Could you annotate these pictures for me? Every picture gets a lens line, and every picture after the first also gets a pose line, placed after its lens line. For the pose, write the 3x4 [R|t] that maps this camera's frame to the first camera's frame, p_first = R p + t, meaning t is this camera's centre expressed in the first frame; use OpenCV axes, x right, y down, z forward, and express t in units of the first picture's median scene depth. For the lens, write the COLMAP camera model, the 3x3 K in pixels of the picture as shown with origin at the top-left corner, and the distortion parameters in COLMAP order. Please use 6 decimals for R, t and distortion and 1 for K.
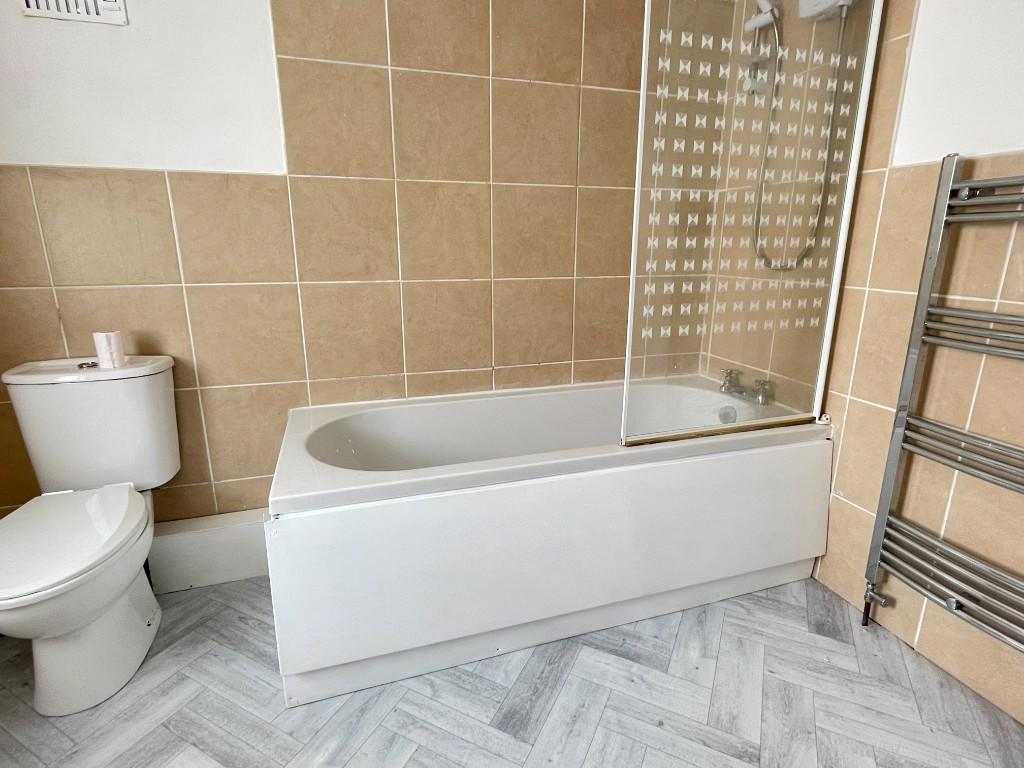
lens RADIAL K [[523.8, 0, 514.2], [0, 523.8, 383.4], [0, 0, 1]] dist [-0.005813, -0.000031]
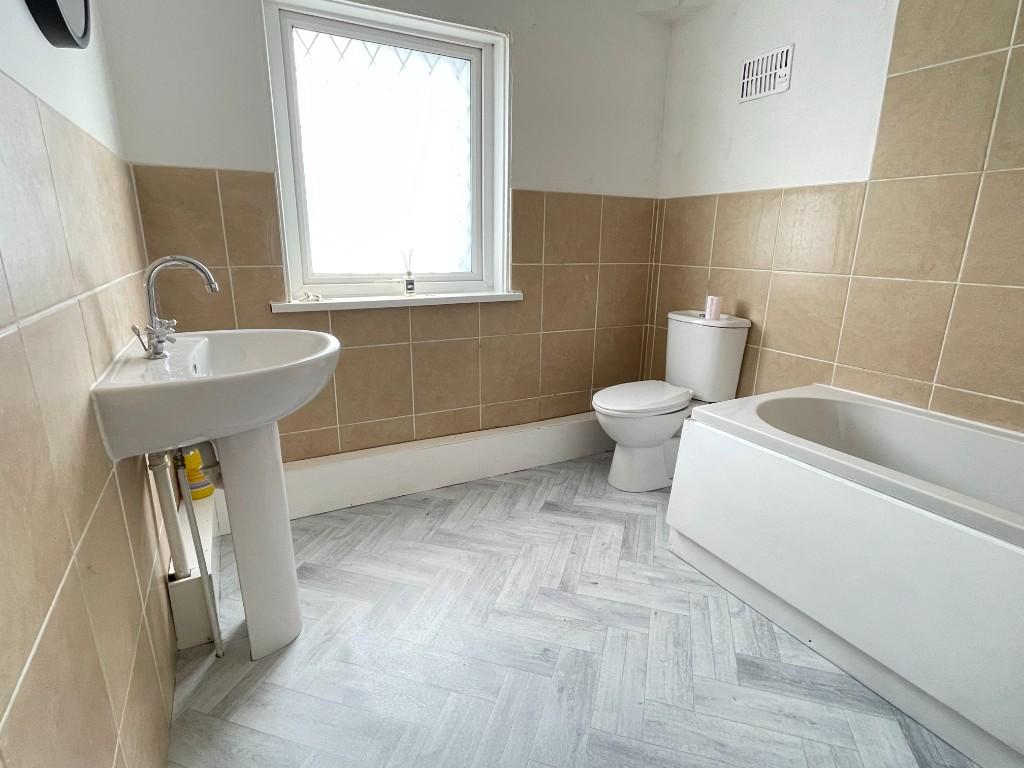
lens RADIAL K [[523.8, 0, 512.6], [0, 523.8, 384.5], [0, 0, 1]] dist [-0.005813, -0.000031]
pose [[0.168846, 0.258371, -0.951176, 0.691409], [-0.265817, 0.941211, 0.208478, -0.014744], [0.949122, 0.217638, 0.227599, 0.115336]]
